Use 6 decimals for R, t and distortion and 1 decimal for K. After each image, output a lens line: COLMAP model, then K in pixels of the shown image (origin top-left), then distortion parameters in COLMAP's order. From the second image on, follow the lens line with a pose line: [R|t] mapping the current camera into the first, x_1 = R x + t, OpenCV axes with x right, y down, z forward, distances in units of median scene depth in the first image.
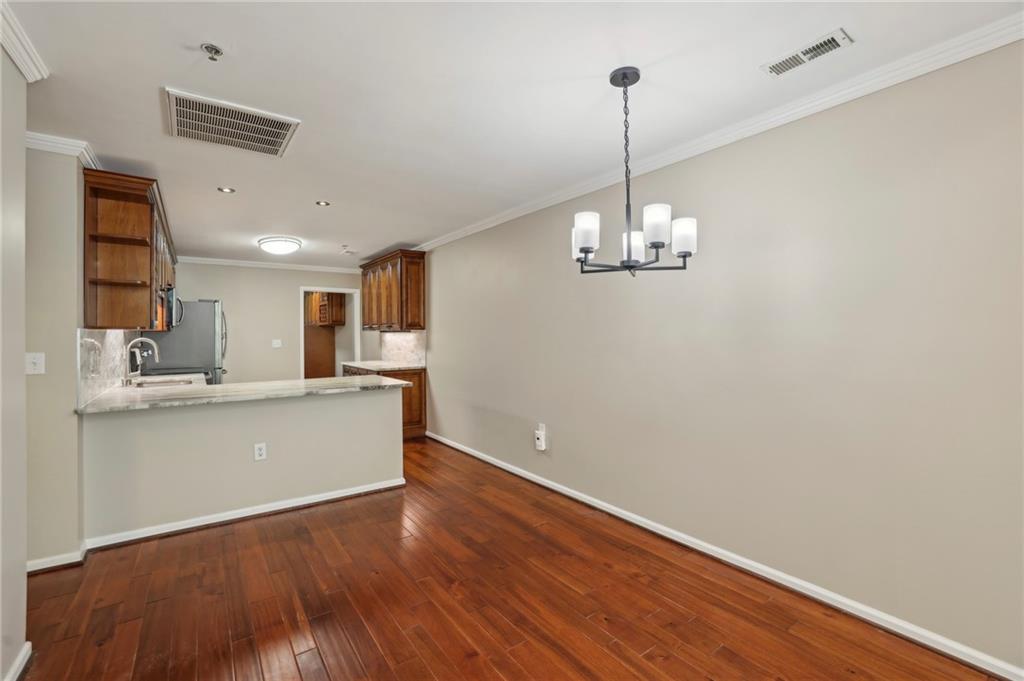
lens RADIAL K [[446.6, 0, 506.6], [0, 446.6, 331.0], [0, 0, 1]] dist [-0.046910, 0.014977]
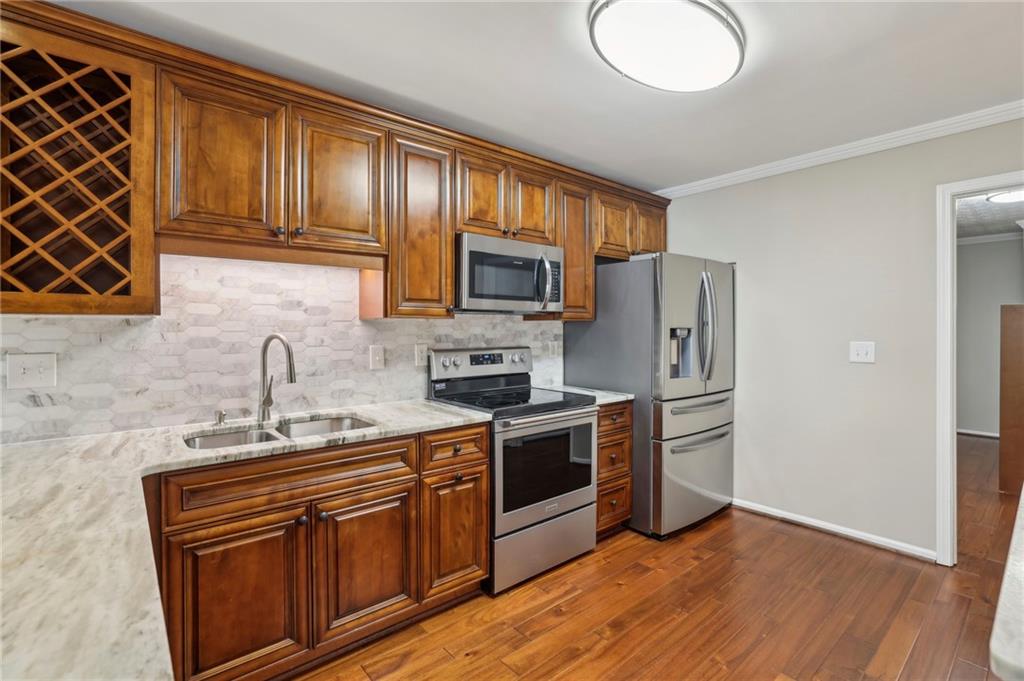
lens RADIAL K [[483.7, 0, 514.2], [0, 483.7, 335.6], [0, 0, 1]] dist [-0.015595, 0.000145]
pose [[0.100004, 0.023629, -0.994706, -0.336286], [0.002471, 0.999709, 0.023996, 0.009174], [0.994984, -0.004858, 0.099916, 1.628322]]
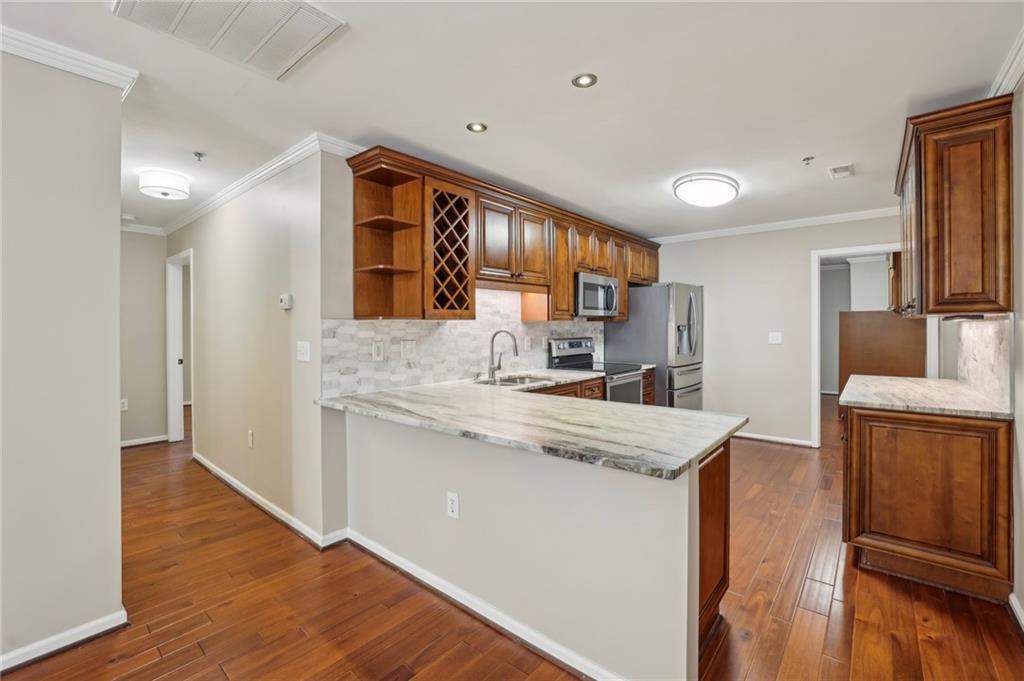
lens RADIAL K [[441.0, 0, 508.3], [0, 441.0, 333.8], [0, 0, 1]] dist [-0.044227, 0.014089]
pose [[0.249702, 0.020642, -0.968103, 0.094381], [0.008480, 0.999688, 0.023503, 0.006354], [0.968286, -0.014079, 0.249448, 1.039544]]
